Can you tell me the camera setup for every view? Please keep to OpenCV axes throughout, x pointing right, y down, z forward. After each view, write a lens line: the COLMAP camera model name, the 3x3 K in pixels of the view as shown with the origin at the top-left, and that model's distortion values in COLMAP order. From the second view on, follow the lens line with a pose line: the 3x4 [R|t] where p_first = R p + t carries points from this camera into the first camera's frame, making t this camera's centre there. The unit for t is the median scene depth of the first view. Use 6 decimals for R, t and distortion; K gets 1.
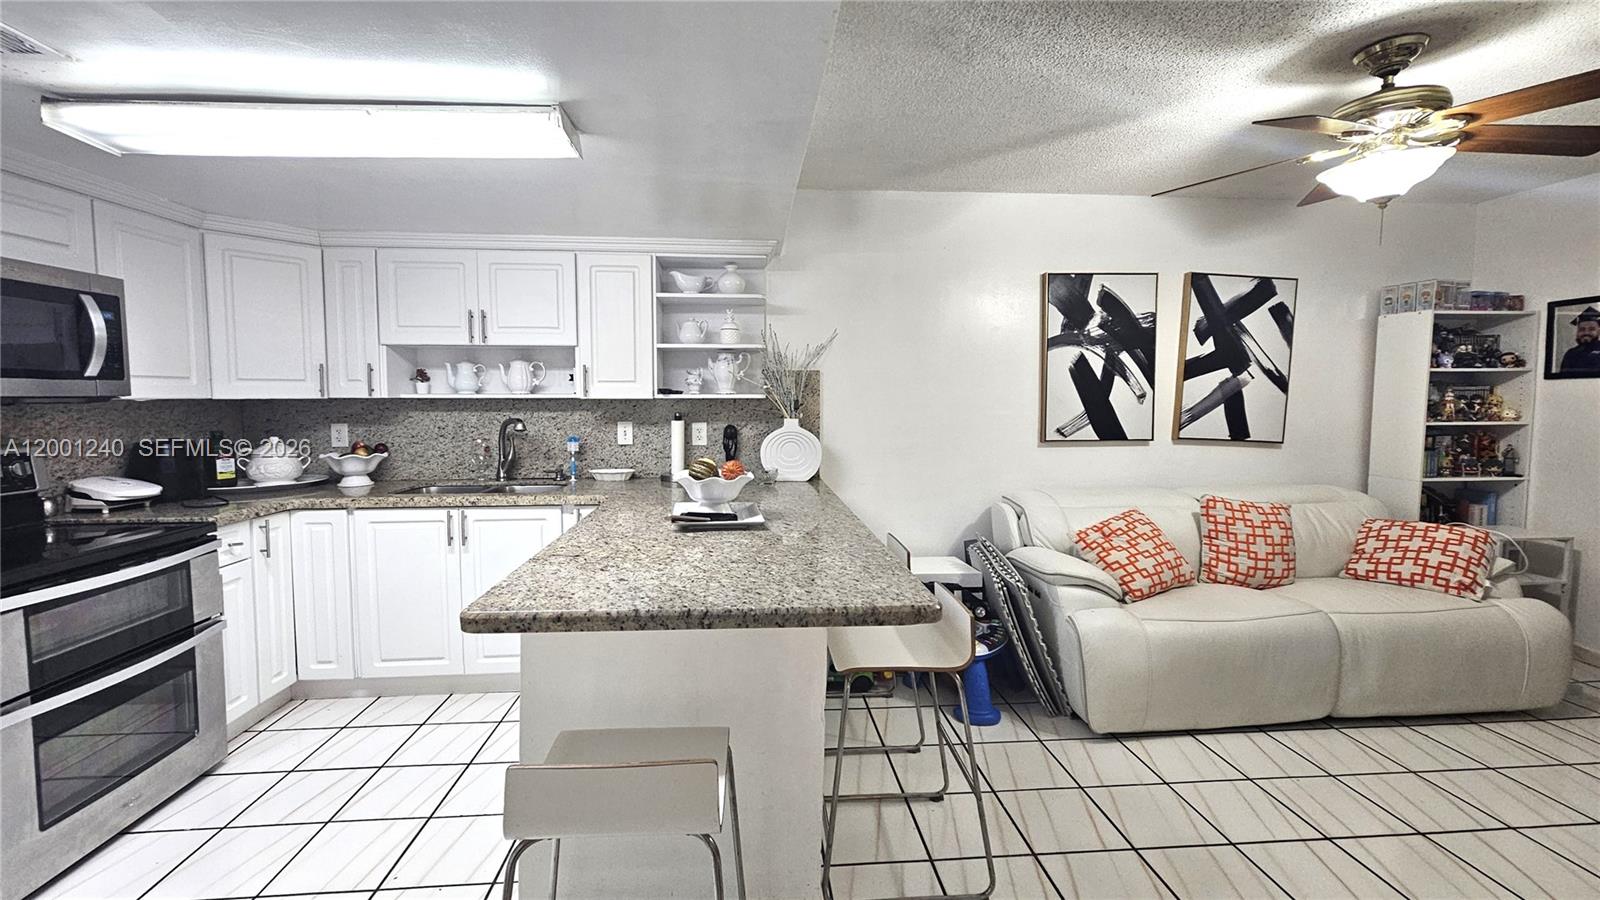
lens RADIAL K [[658.1, 0, 792.0], [0, 658.1, 435.5], [0, 0, 1]] dist [0.005070, -0.000297]
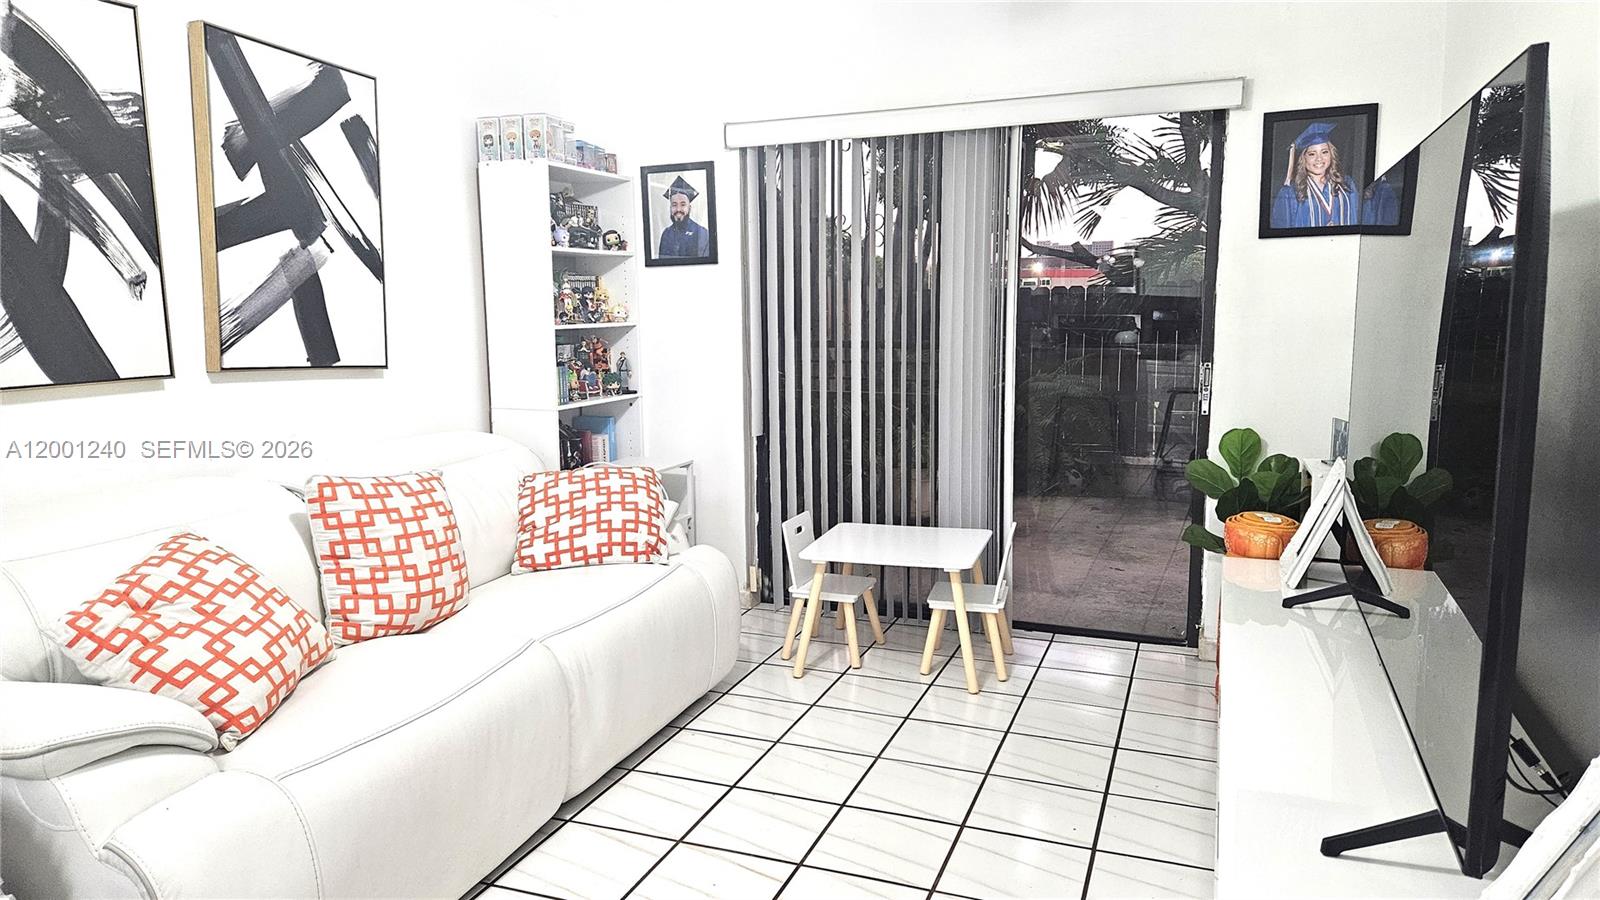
lens RADIAL K [[1066.4, 0, 794.0], [0, 1066.4, 451.3], [0, 0, 1]] dist [0.079731, -0.070265]
pose [[0.436064, -0.127459, 0.890843, 0.055653], [0.067529, 0.991763, 0.108843, 0.006684], [-0.897378, 0.012696, 0.441080, 0.319025]]
